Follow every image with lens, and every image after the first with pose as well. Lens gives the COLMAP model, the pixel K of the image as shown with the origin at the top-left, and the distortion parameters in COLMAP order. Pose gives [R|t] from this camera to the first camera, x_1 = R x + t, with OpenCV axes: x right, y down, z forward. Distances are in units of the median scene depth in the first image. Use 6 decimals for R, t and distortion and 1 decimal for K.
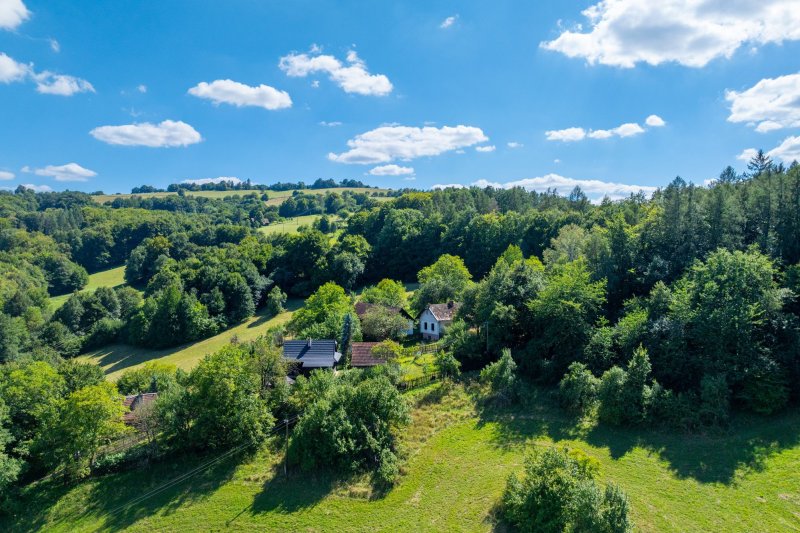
lens RADIAL K [[565.7, 0, 396.3], [0, 565.7, 256.9], [0, 0, 1]] dist [-0.040458, 0.005409]
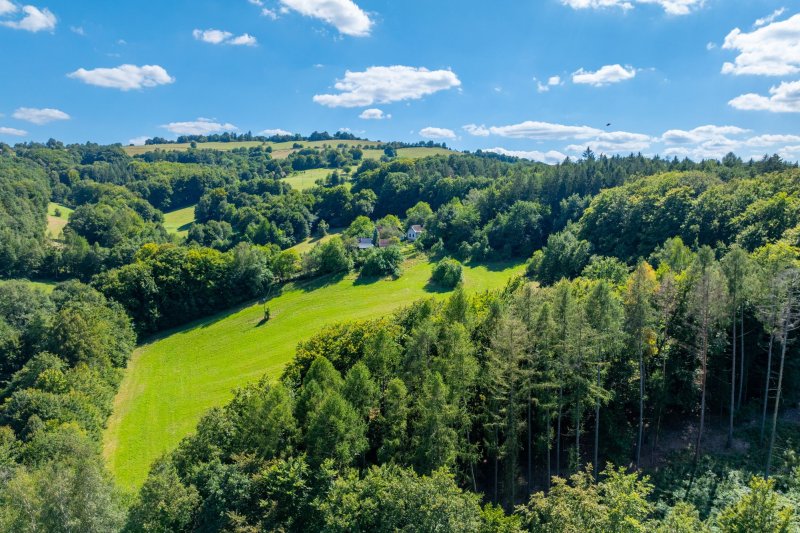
lens RADIAL K [[564.8, 0, 400.0], [0, 564.8, 266.5], [0, 0, 1]] dist [-0.032191, 0.006394]
pose [[0.999465, 0.000581, 0.032689, -0.033646], [-0.004229, 0.993741, 0.111624, 0.000861], [-0.032420, -0.111703, 0.993213, -0.679967]]
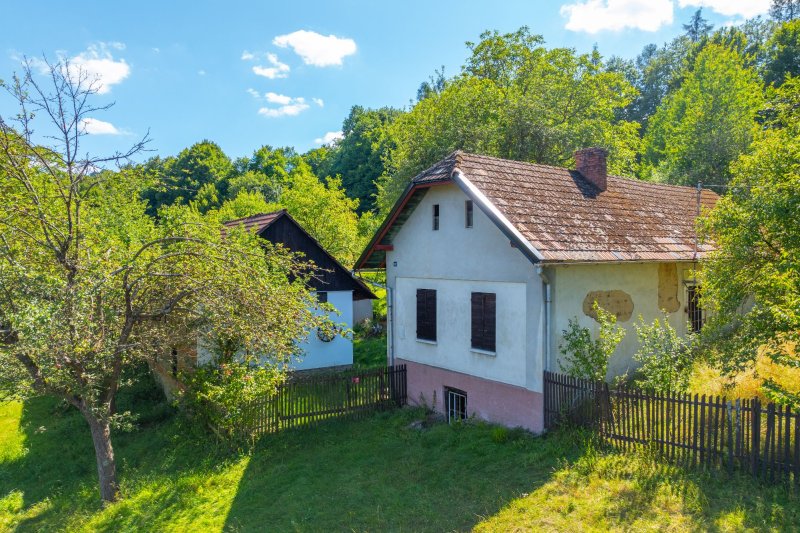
lens RADIAL K [[564.8, 0, 400.0], [0, 564.8, 266.5], [0, 0, 1]] dist [-0.032191, 0.006394]
pose [[0.999760, 0.003205, 0.021693, 0.025507], [-0.003460, 0.999925, 0.011731, 0.065313], [-0.021654, -0.011803, 0.999696, 0.518180]]
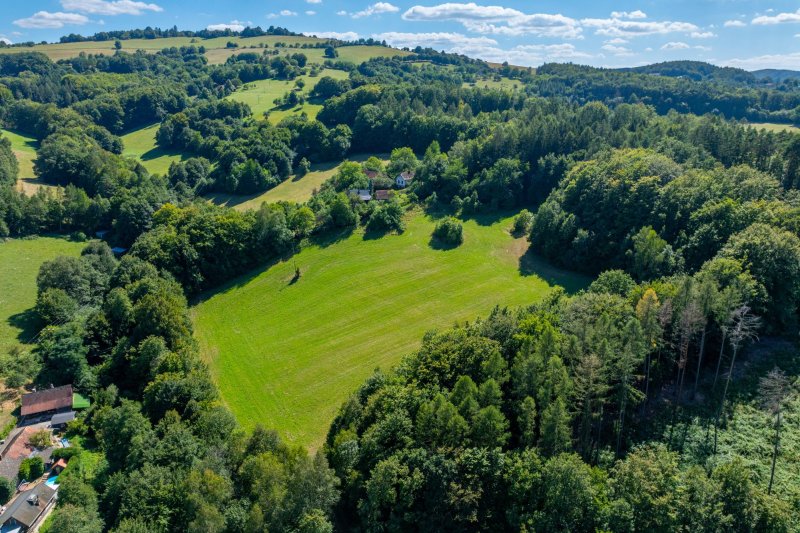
lens RADIAL K [[564.8, 0, 400.0], [0, 564.8, 266.5], [0, 0, 1]] dist [-0.032191, 0.006394]
pose [[0.987279, -0.047576, 0.151716, -0.190665], [-0.000401, 0.953437, 0.301593, -0.150783], [-0.159000, -0.297817, 0.941288, -0.796862]]
